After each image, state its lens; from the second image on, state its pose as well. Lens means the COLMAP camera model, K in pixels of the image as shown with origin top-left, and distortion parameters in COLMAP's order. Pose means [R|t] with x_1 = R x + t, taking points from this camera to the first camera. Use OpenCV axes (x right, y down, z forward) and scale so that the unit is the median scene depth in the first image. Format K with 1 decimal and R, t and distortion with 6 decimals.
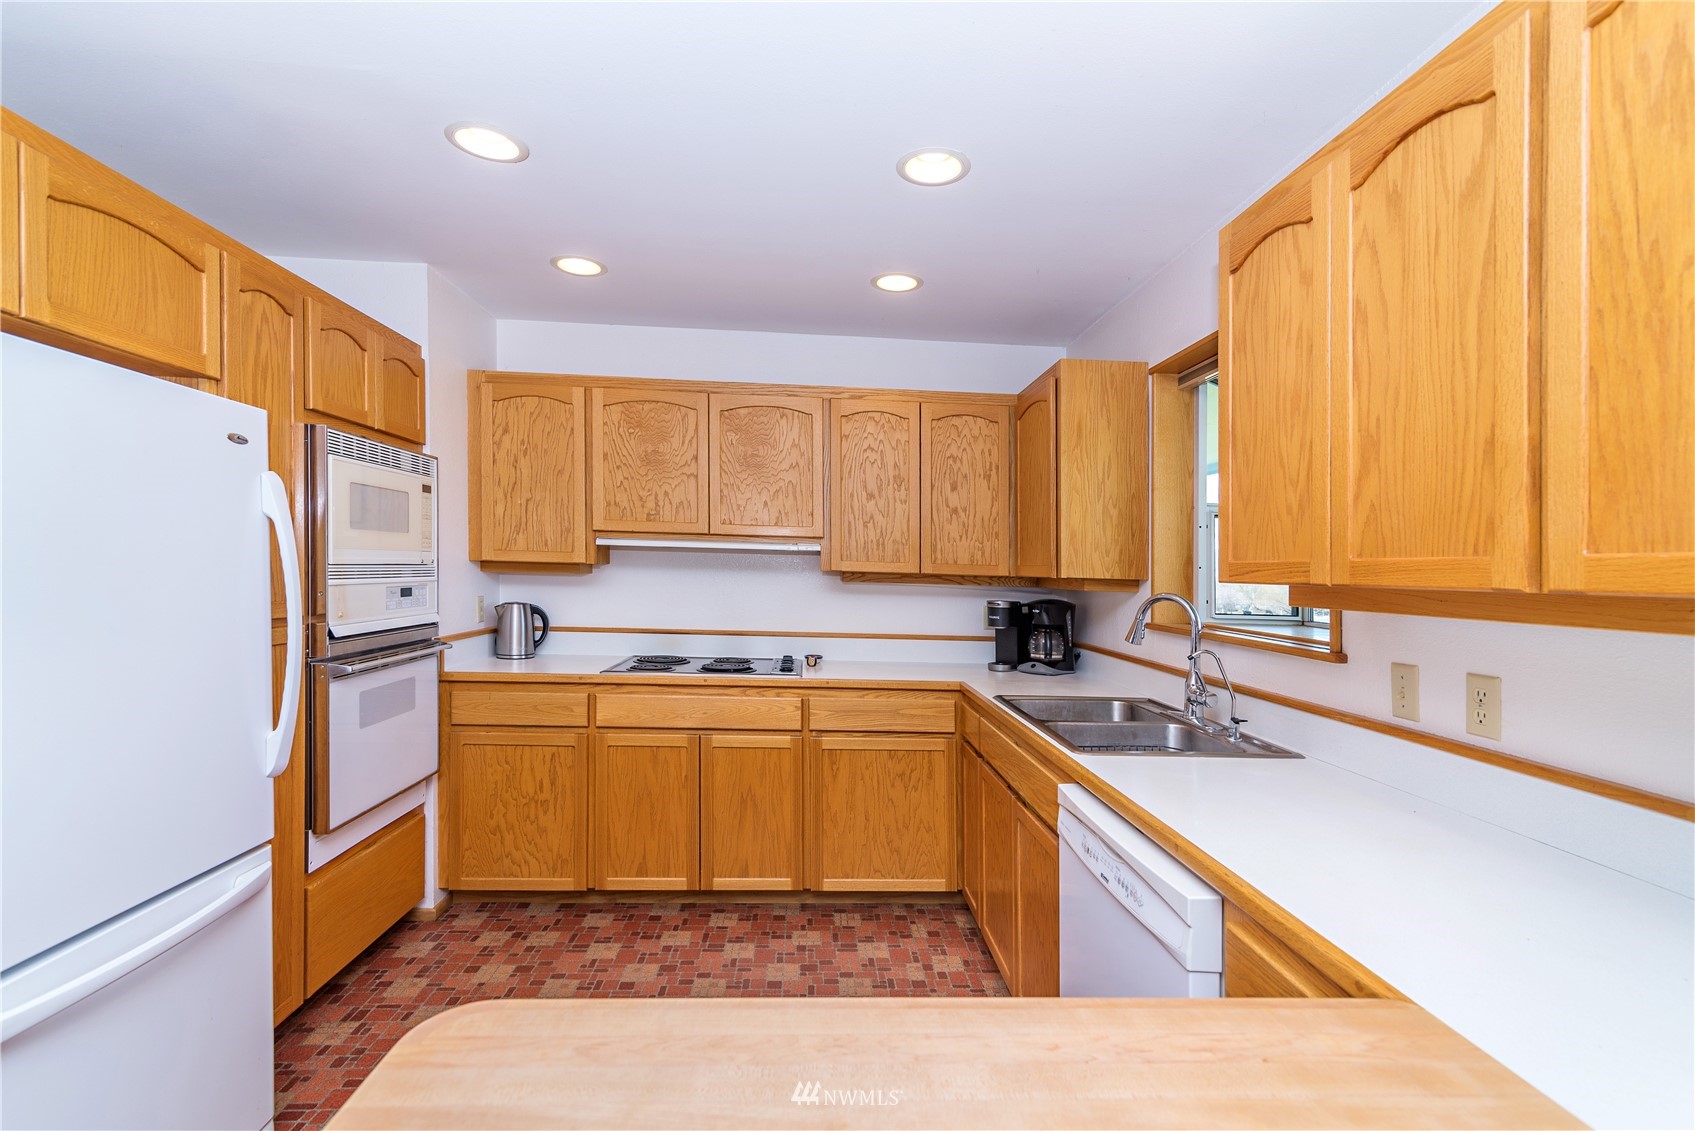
lens RADIAL K [[762.9, 0, 846.8], [0, 762.9, 542.5], [0, 0, 1]] dist [0.003421, 0.000531]
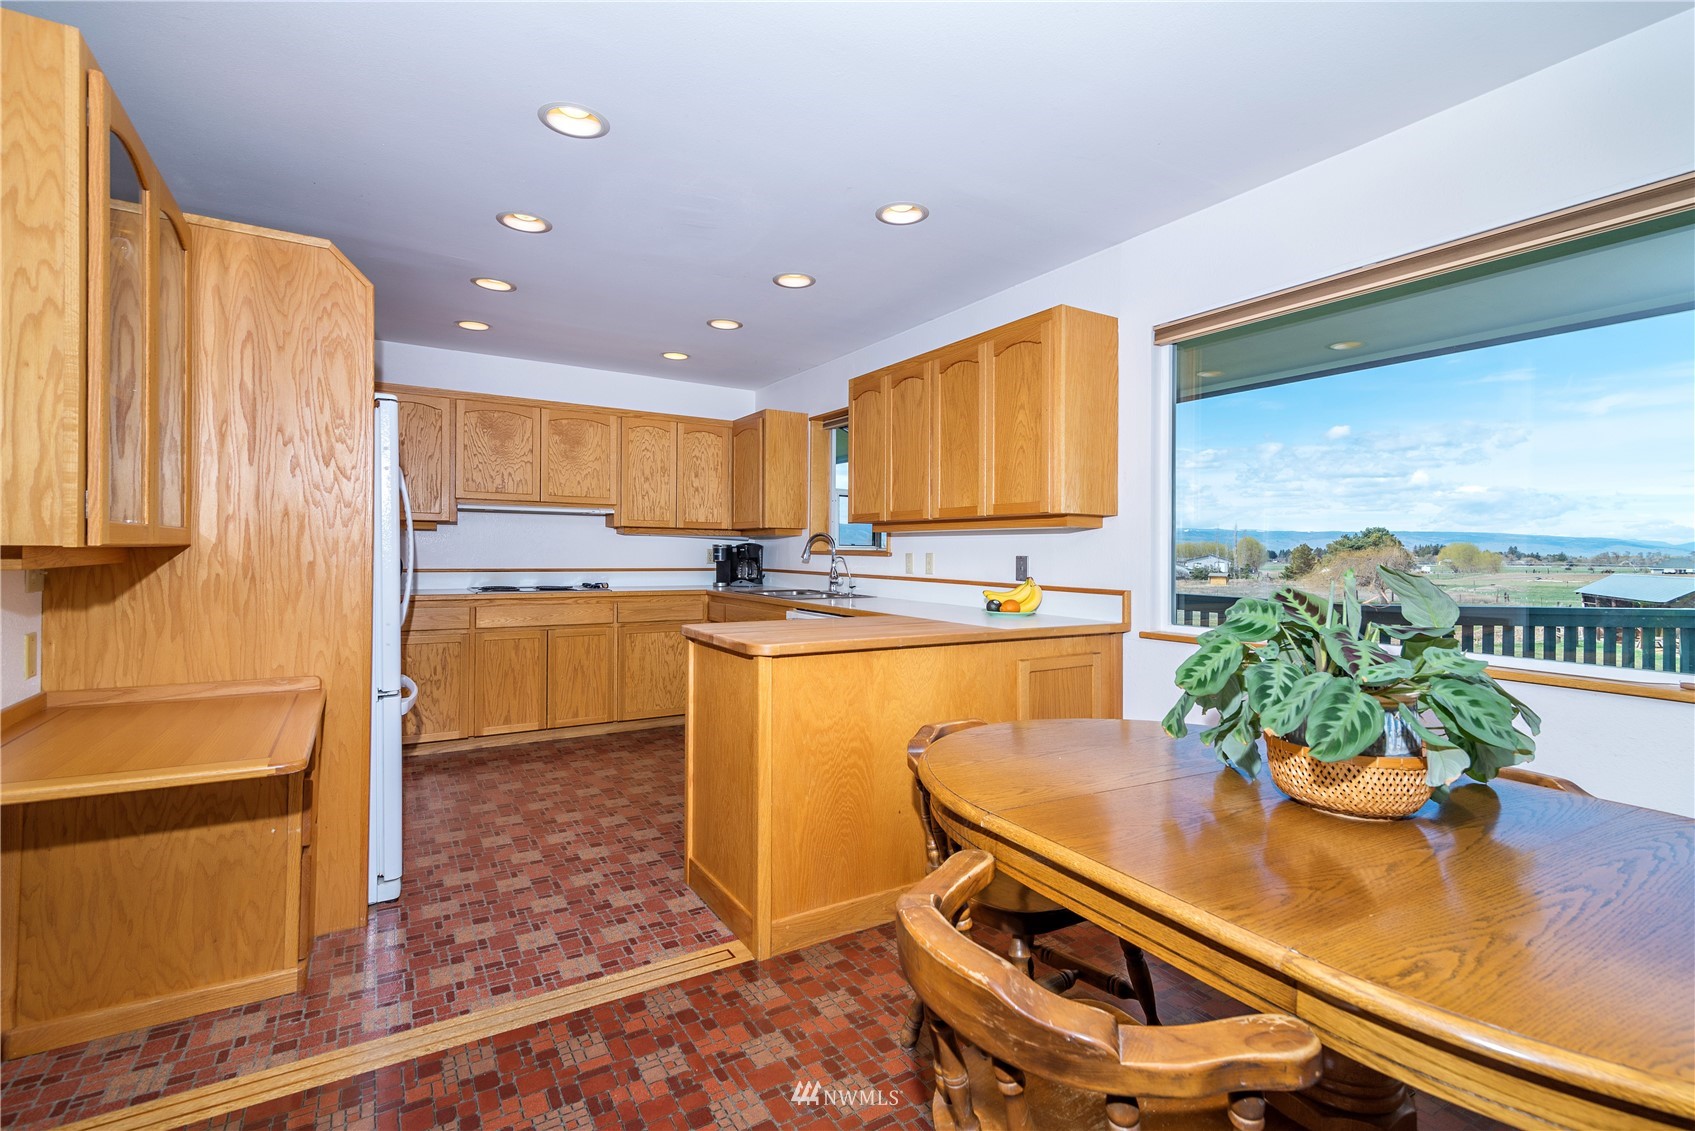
lens RADIAL K [[762.9, 0, 846.8], [0, 762.9, 542.5], [0, 0, 1]] dist [0.003421, 0.000531]
pose [[0.882089, -0.013533, 0.470889, -0.369951], [-0.005455, 0.999227, 0.038936, 0.007575], [-0.471052, -0.036913, 0.881333, -0.640278]]
